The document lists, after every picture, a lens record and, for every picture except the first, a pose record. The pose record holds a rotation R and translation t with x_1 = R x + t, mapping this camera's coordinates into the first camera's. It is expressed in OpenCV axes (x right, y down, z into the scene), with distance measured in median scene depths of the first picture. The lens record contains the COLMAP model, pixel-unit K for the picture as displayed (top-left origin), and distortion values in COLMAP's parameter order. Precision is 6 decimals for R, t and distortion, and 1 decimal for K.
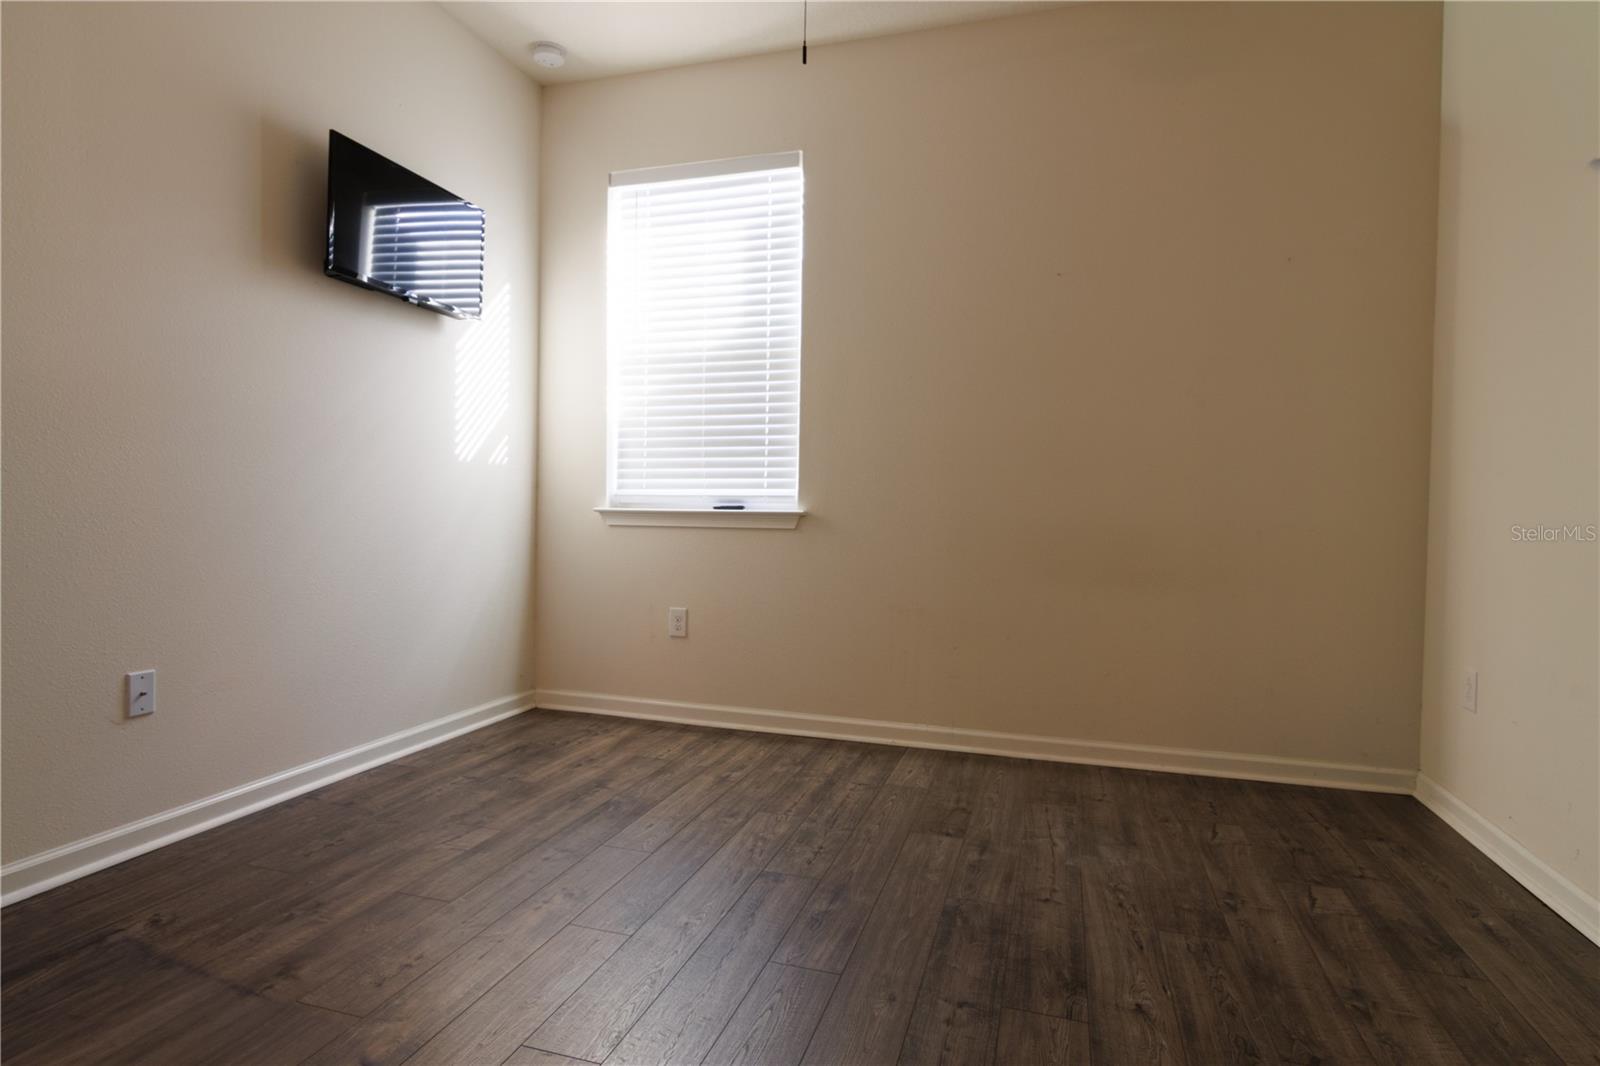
lens RADIAL K [[843.4, 0, 800.0], [0, 843.4, 533.0], [0, 0, 1]] dist [-0.003749, -0.000803]
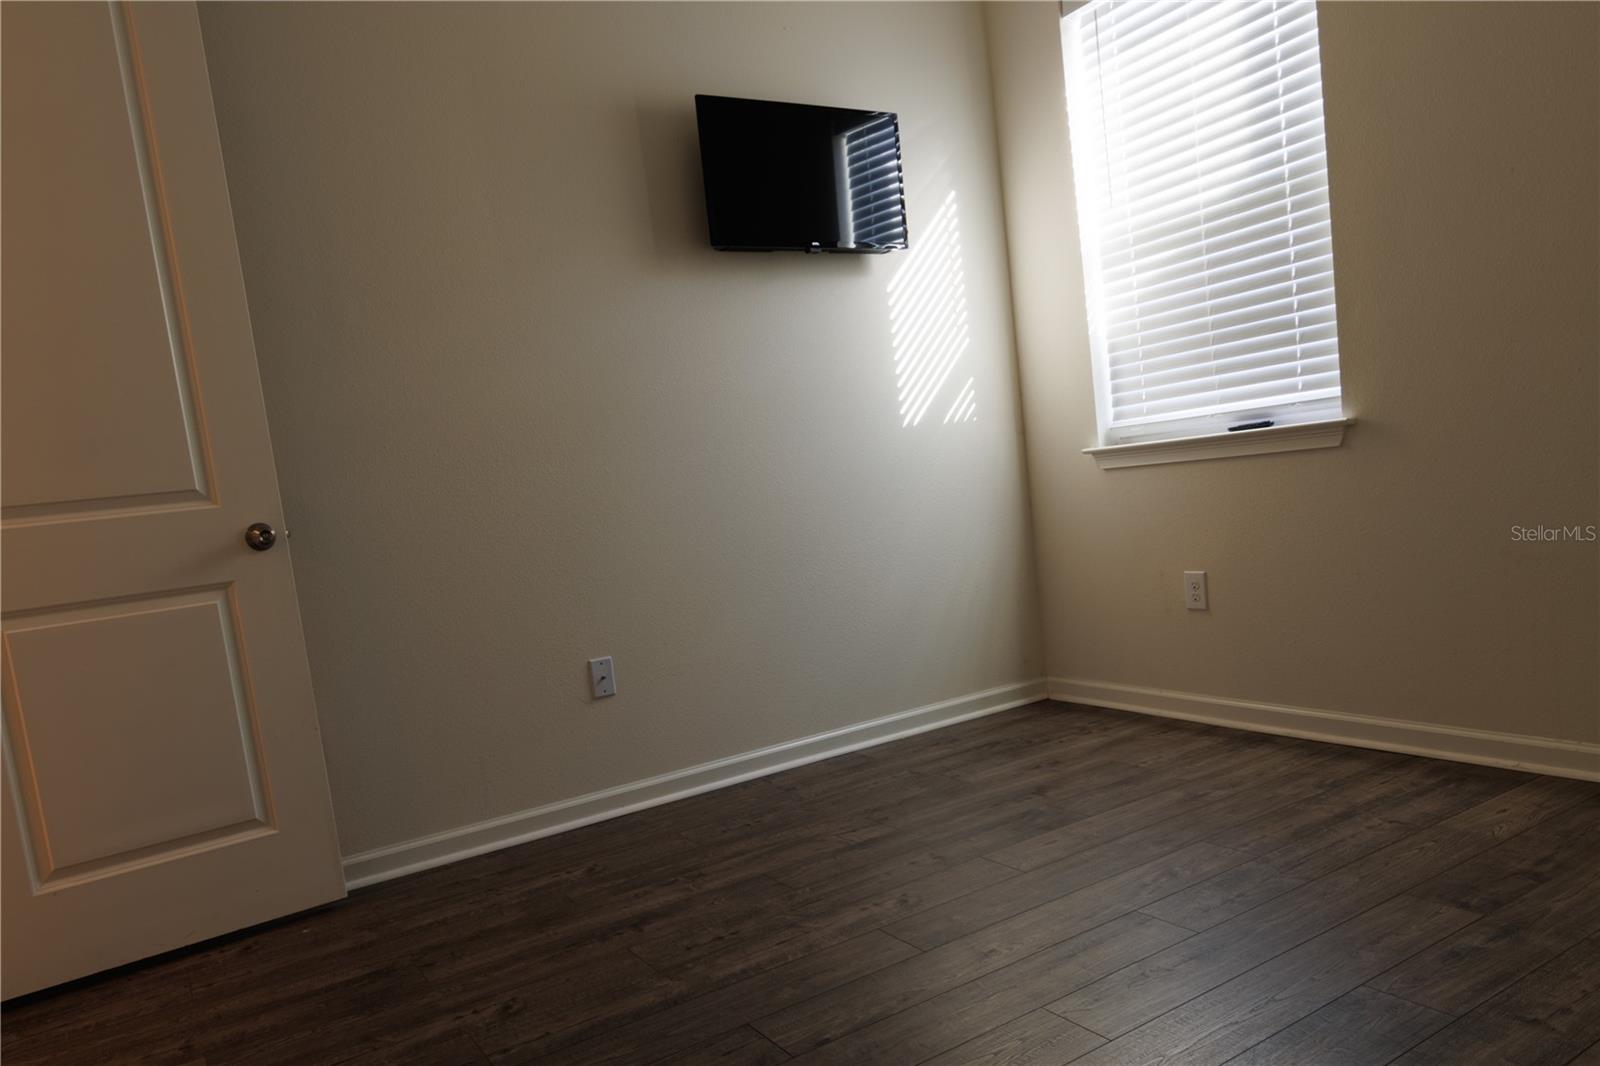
lens RADIAL K [[1100.6, 0, 799.4], [0, 1100.6, 613.4], [0, 0, 1]] dist [0.004309, -0.001986]
pose [[0.756159, -0.026336, -0.653858, 0.237699], [0.109269, 0.990243, 0.086480, 0.004043], [0.645201, -0.136839, 0.751659, 0.043642]]
